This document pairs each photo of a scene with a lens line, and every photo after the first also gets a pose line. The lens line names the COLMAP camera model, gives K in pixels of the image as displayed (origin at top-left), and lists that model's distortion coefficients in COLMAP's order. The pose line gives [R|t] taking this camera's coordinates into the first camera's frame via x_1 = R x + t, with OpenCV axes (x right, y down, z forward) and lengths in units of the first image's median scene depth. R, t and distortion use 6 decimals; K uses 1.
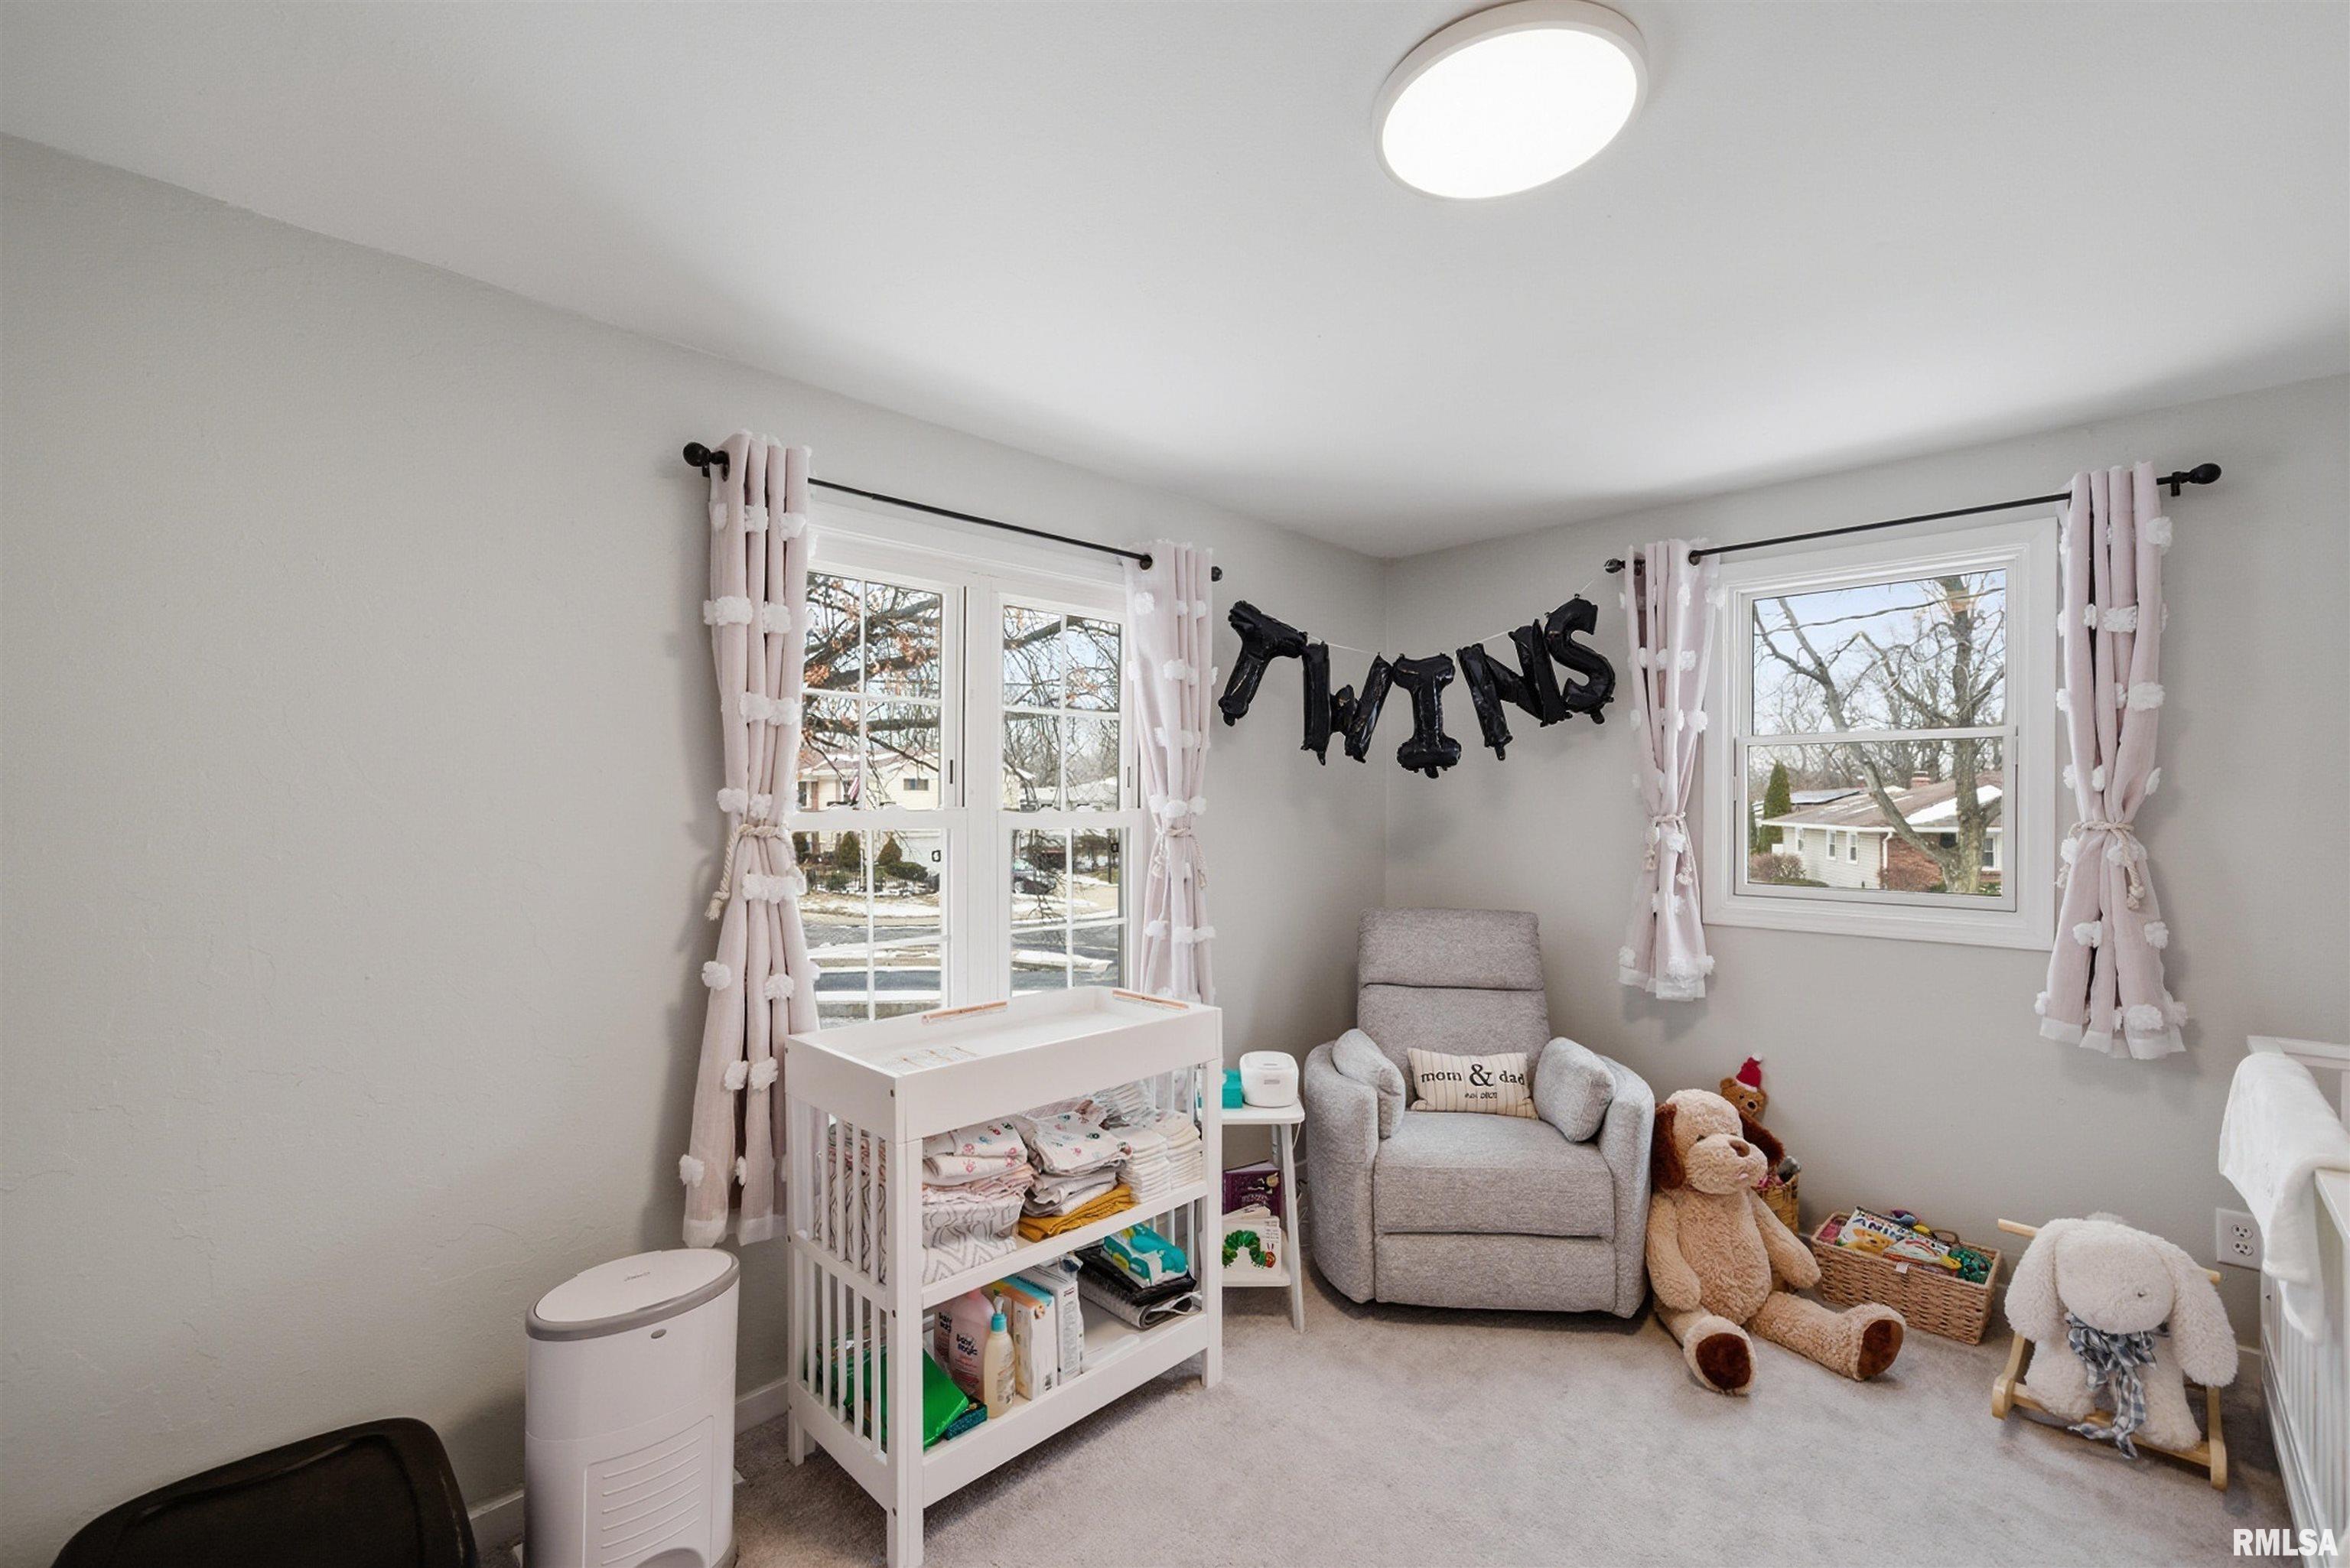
lens RADIAL K [[1009.0, 0, 1172.2], [0, 1009.0, 795.5], [0, 0, 1]] dist [0.032279, 0.000962]
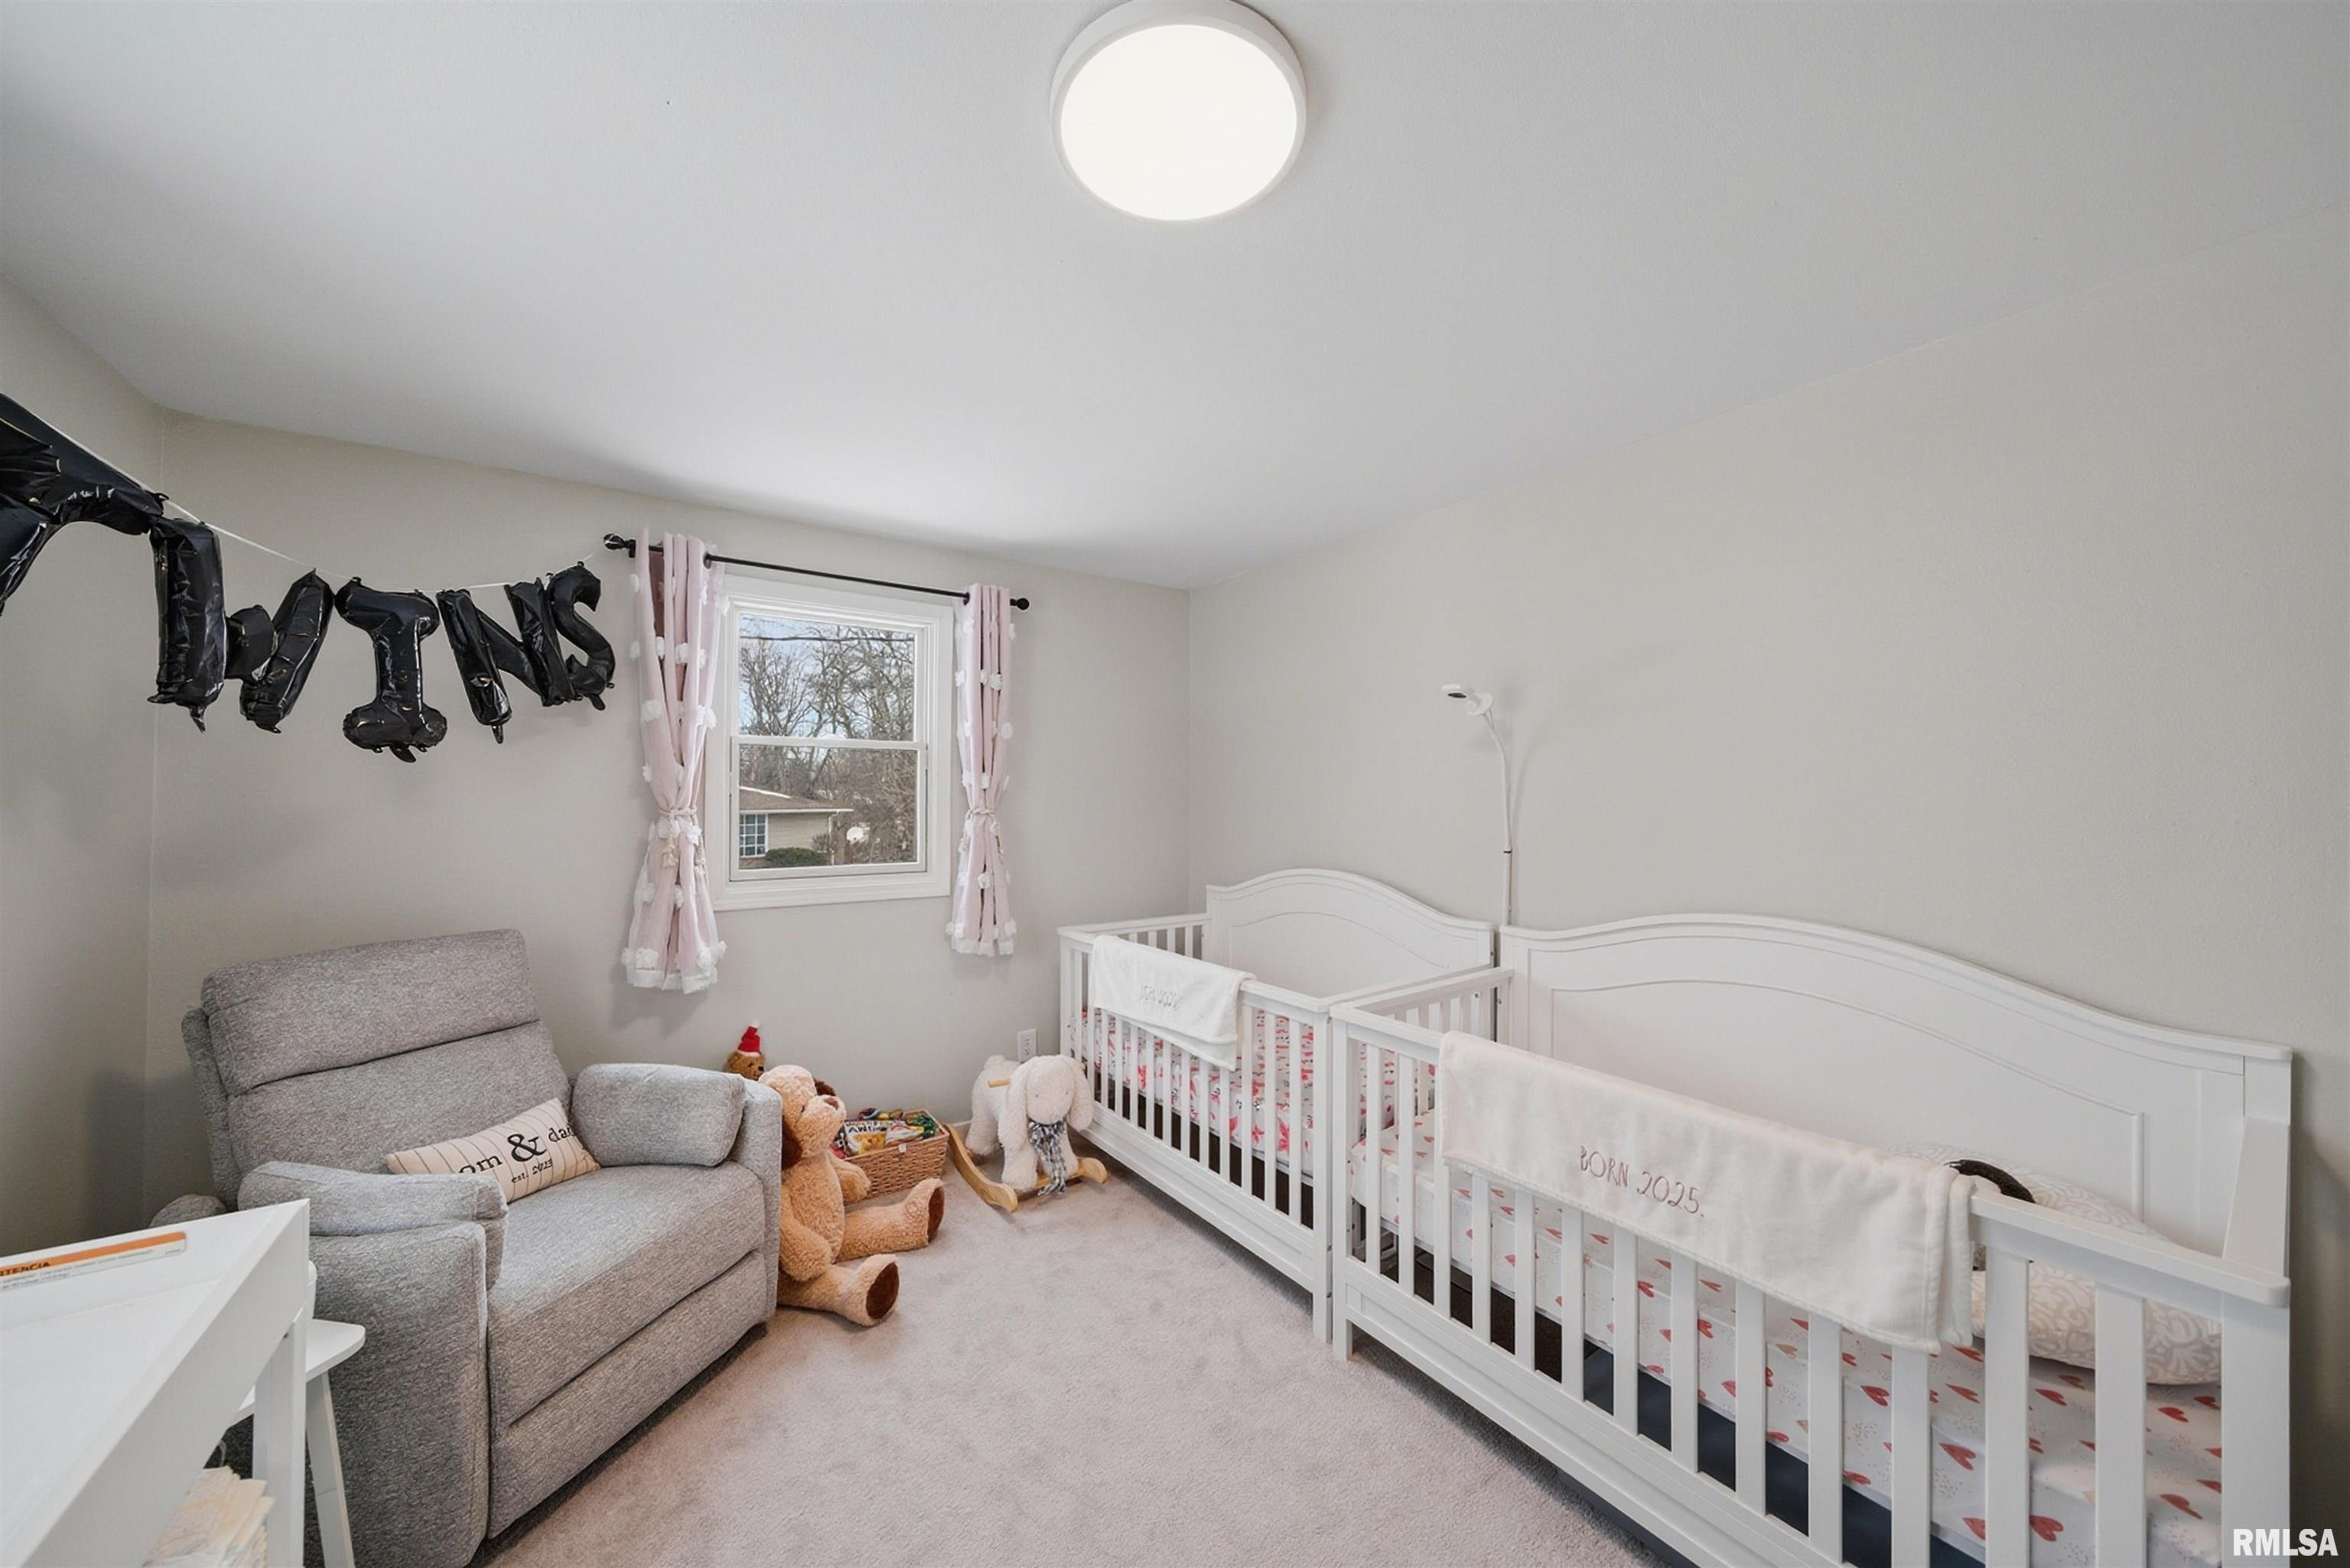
lens RADIAL K [[817.0, 0, 1171.8], [0, 817.0, 777.1], [0, 0, 1]] dist [-0.002652, 0.002112]
pose [[0.197059, 0.020479, 0.980178, -0.206779], [-0.009114, 0.999777, -0.019057, -0.000518], [-0.980349, -0.005178, 0.197202, 0.368527]]
